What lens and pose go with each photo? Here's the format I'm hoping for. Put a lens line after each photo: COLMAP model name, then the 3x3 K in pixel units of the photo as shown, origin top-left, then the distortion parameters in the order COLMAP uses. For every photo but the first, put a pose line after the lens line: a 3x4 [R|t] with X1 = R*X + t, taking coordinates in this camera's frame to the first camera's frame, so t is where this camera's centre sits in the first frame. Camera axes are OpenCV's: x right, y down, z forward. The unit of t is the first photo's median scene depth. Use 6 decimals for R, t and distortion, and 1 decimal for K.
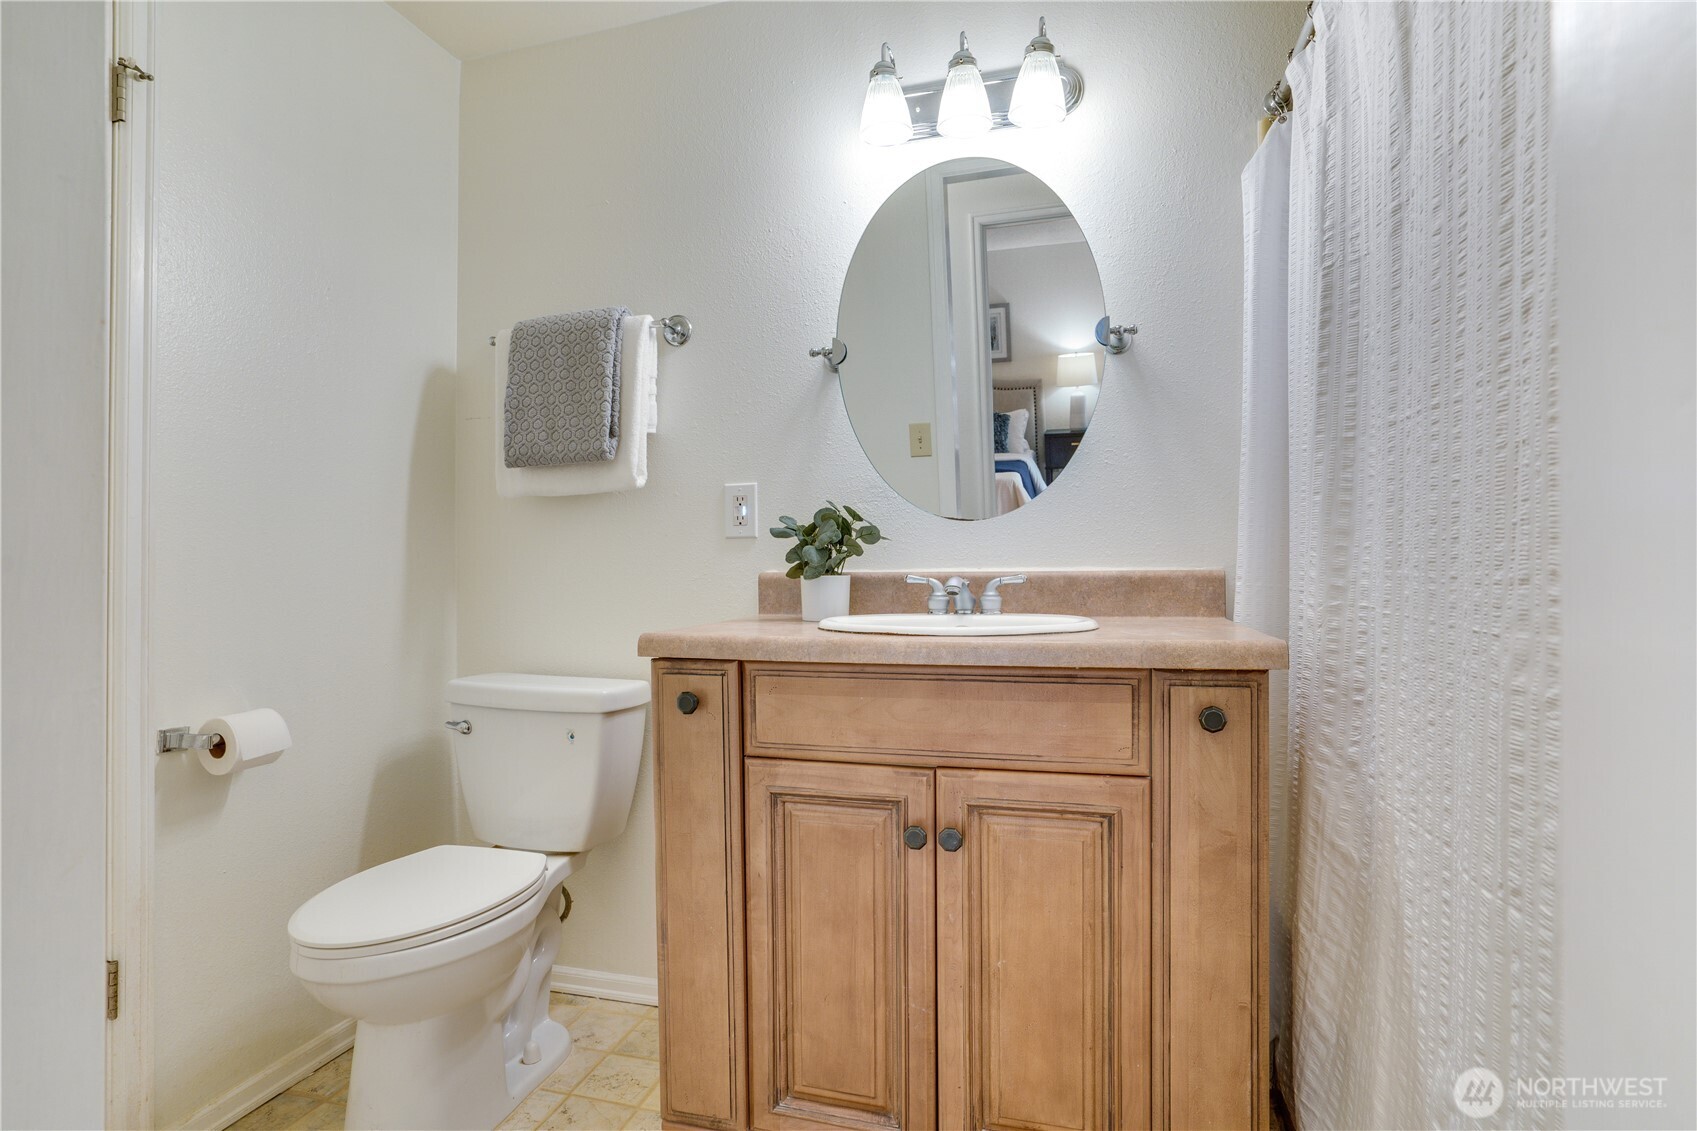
lens RADIAL K [[881.6, 0, 843.9], [0, 881.6, 562.8], [0, 0, 1]] dist [-0.065577, 0.048118]
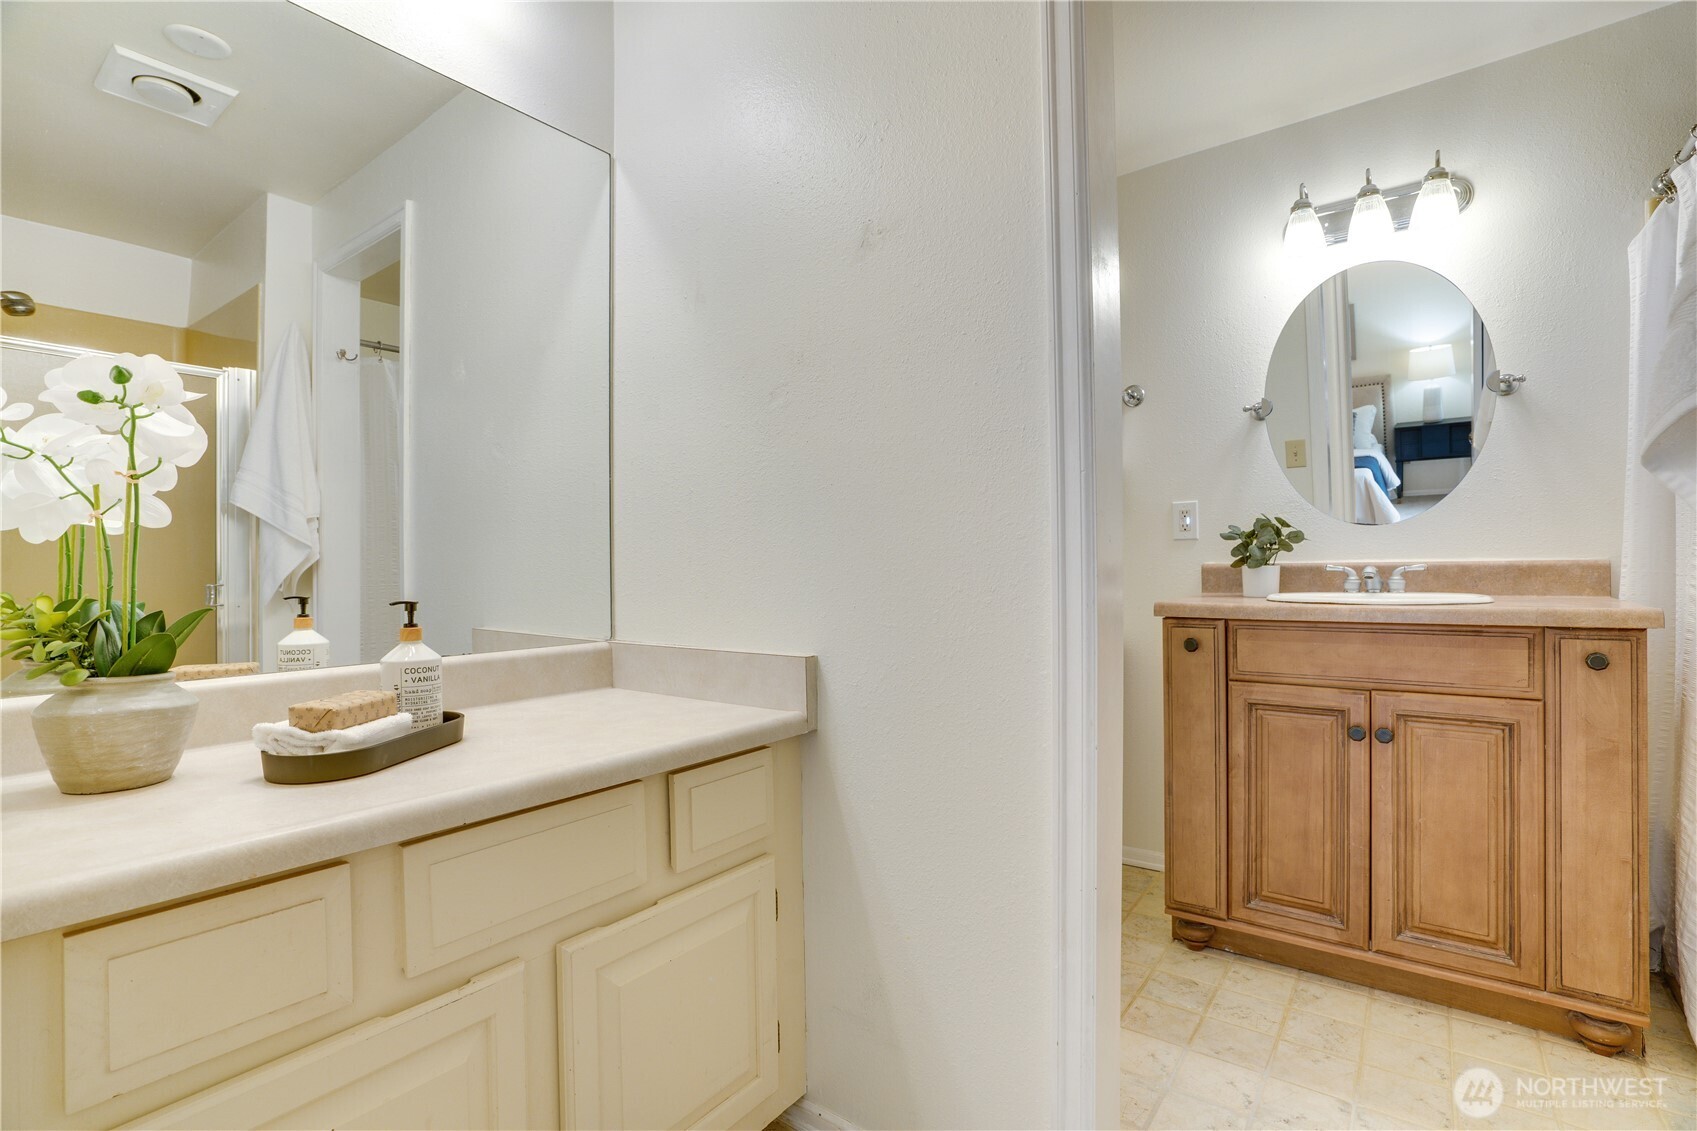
lens RADIAL K [[775.6, 0, 848.5], [0, 775.6, 565.5], [0, 0, 1]] dist [-0.054142, 0.017920]
pose [[0.924966, -0.006276, -0.379999, -0.223667], [0.010780, 0.999895, 0.009726, -0.006764], [0.379898, -0.013092, 0.924936, -0.543402]]
